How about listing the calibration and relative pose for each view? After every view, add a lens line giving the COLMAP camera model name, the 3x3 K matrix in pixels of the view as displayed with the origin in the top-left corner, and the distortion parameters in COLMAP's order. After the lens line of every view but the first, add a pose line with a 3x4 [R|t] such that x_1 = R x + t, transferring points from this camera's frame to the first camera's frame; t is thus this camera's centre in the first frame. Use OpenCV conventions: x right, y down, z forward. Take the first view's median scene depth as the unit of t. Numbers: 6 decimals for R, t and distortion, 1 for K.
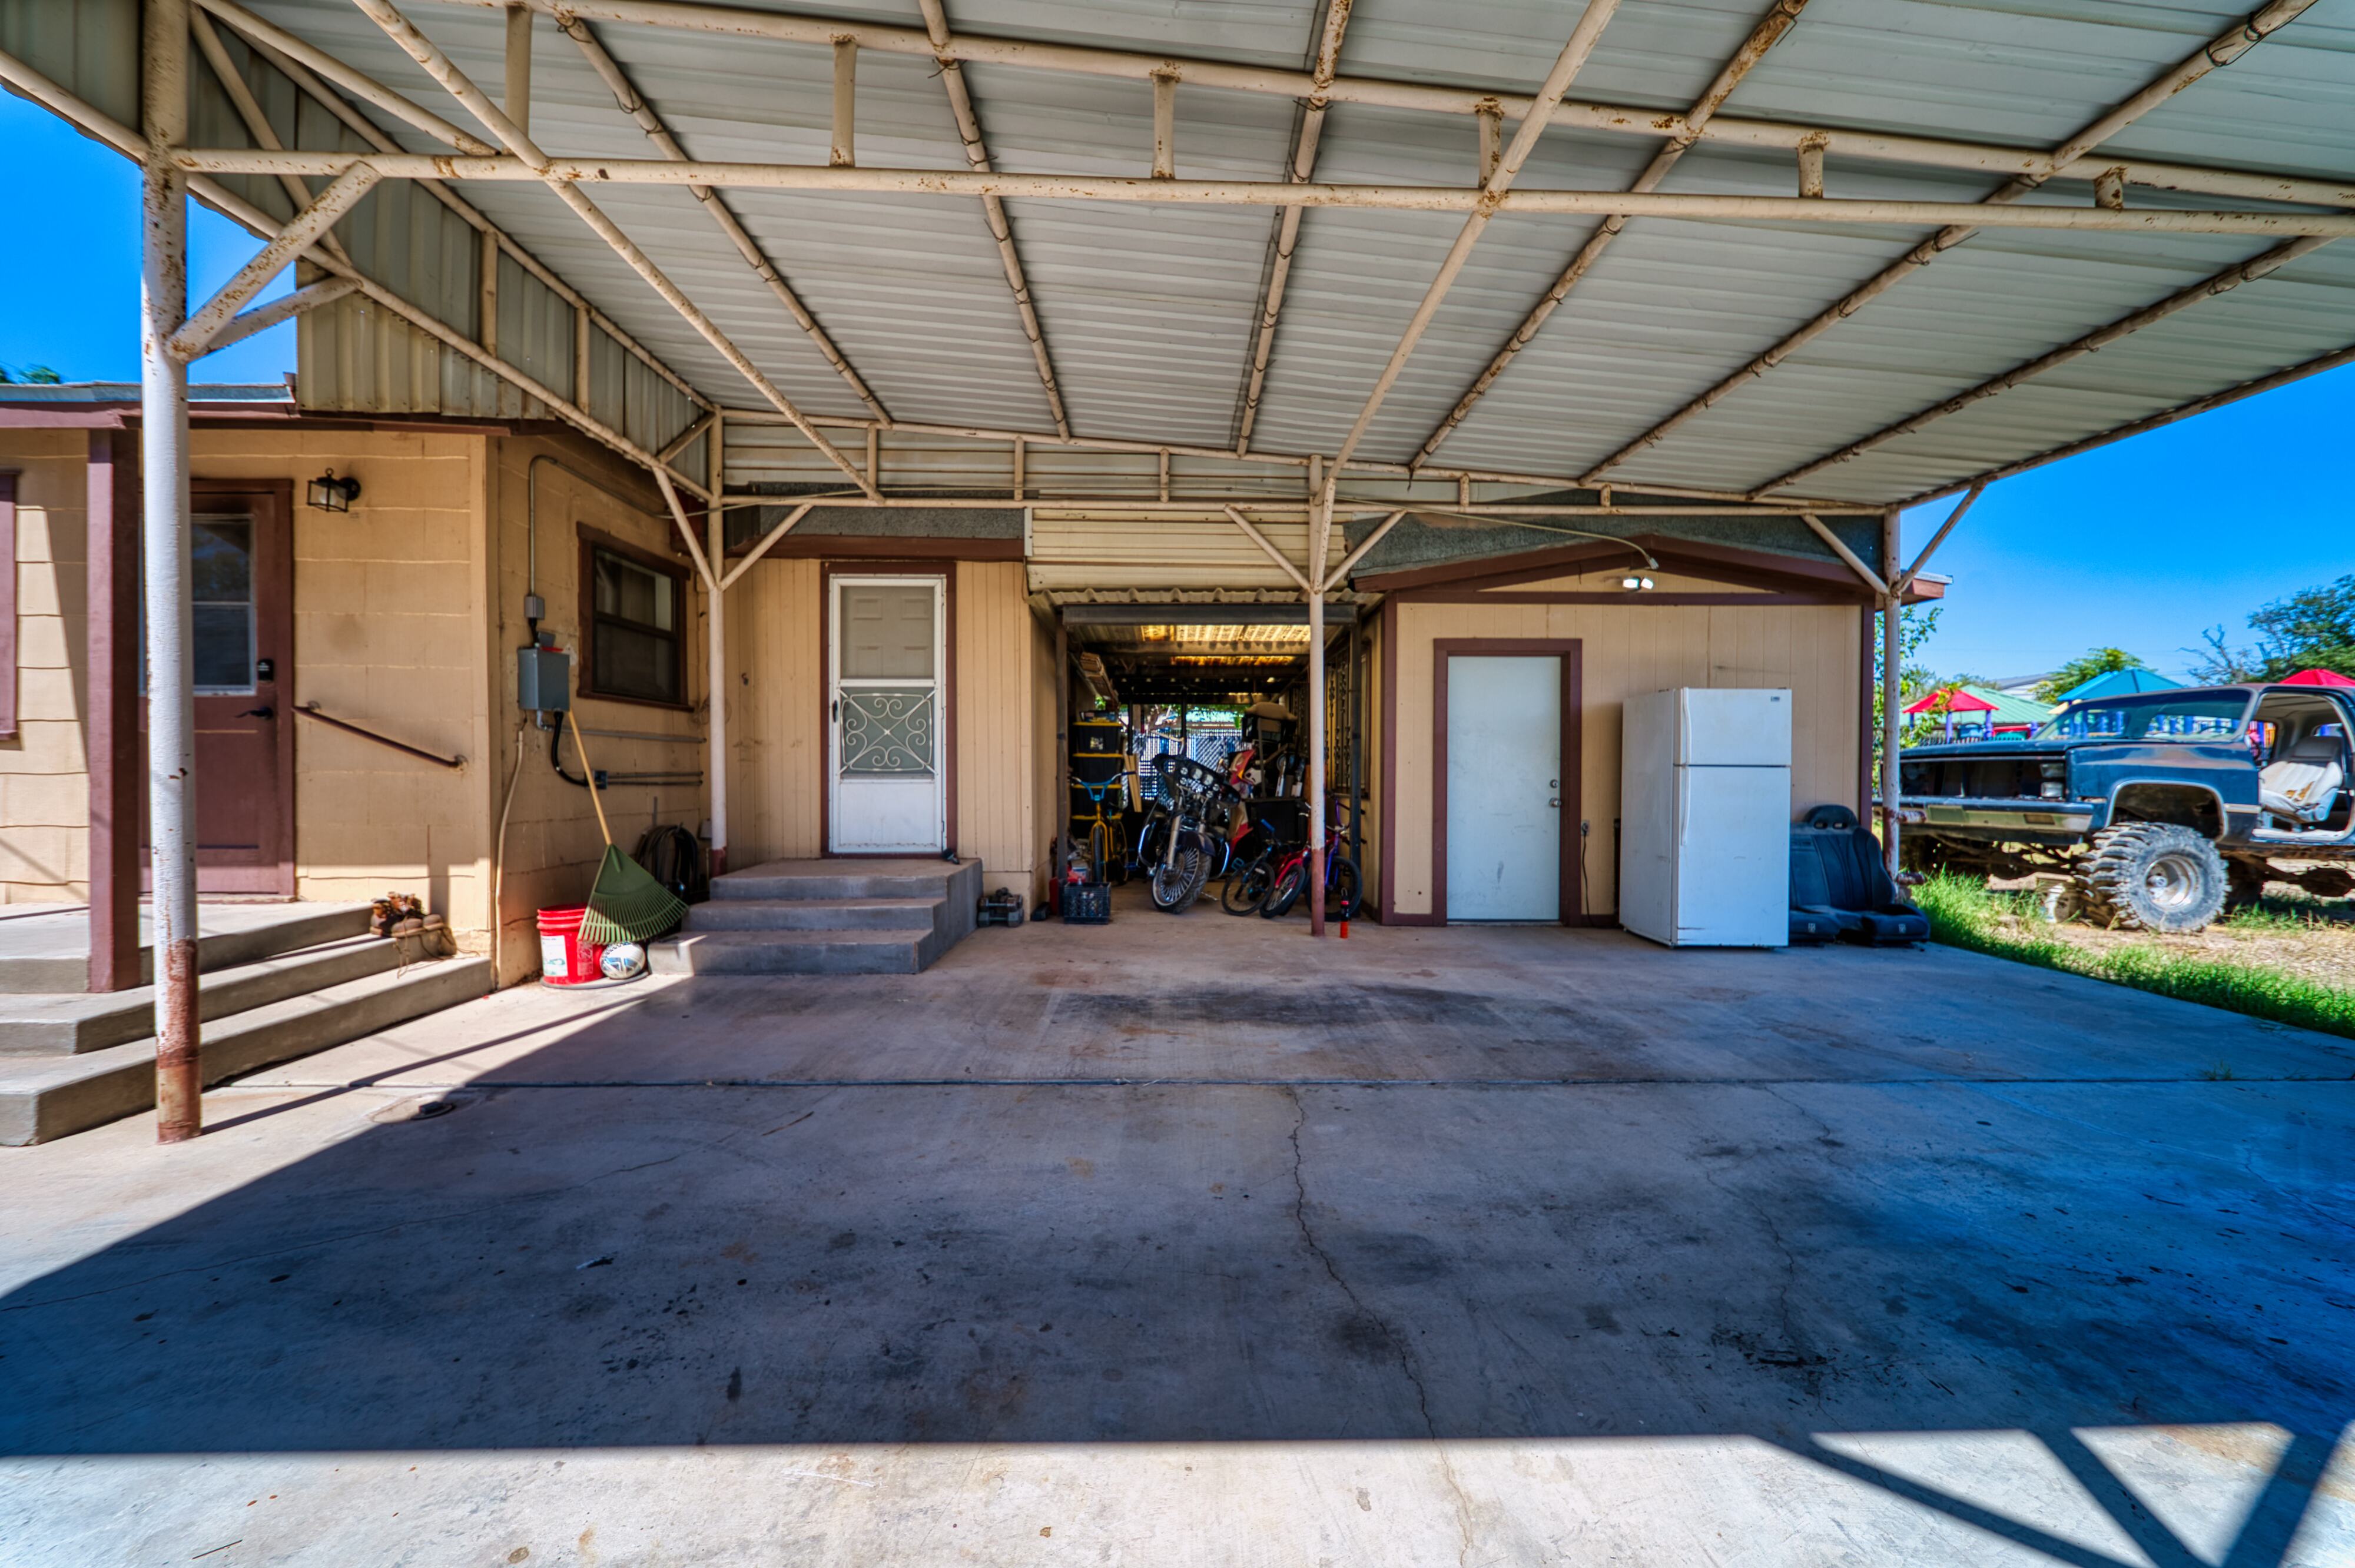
lens RADIAL K [[849.6, 0, 1166.1], [0, 849.6, 773.4], [0, 0, 1]] dist [0.000447, -0.000525]
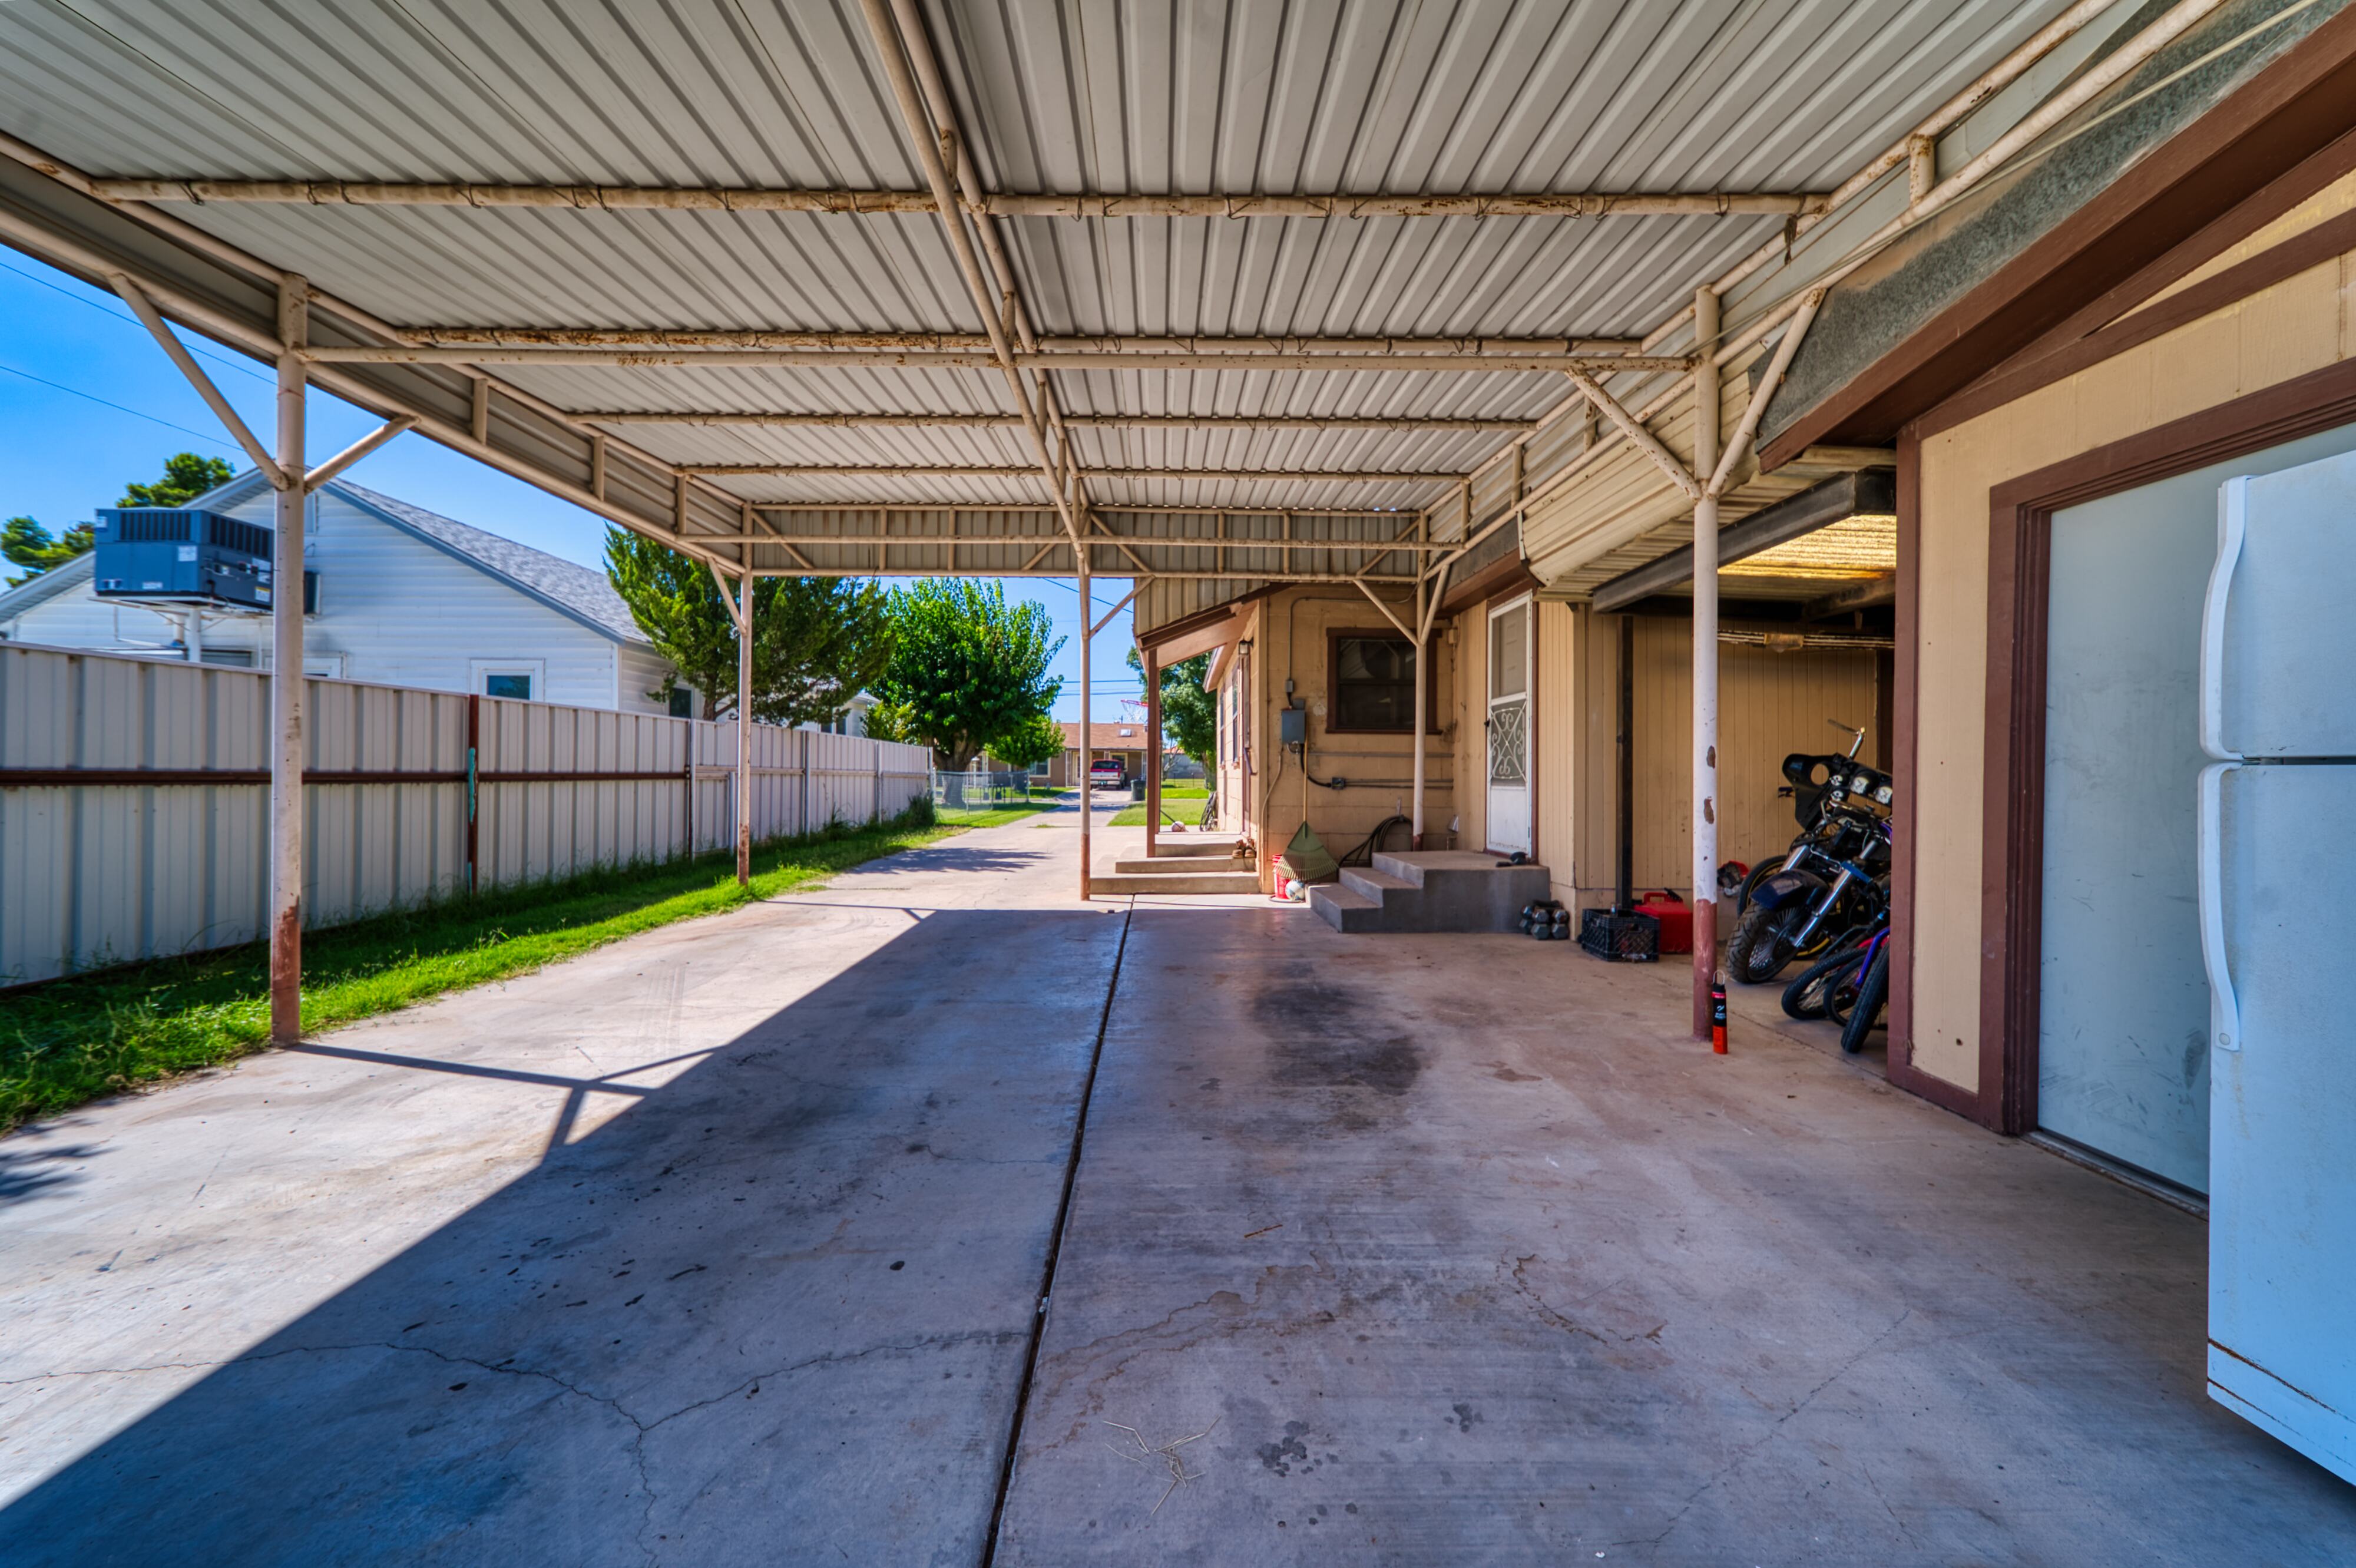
lens RADIAL K [[850.1, 0, 1166.6], [0, 850.1, 773.4], [0, 0, 1]] dist [0.000447, -0.000525]
pose [[-0.019025, -0.004660, -0.999808, 0.988674], [-0.010058, 0.999939, -0.004469, -0.000529], [0.999768, 0.009971, -0.019071, 0.729592]]
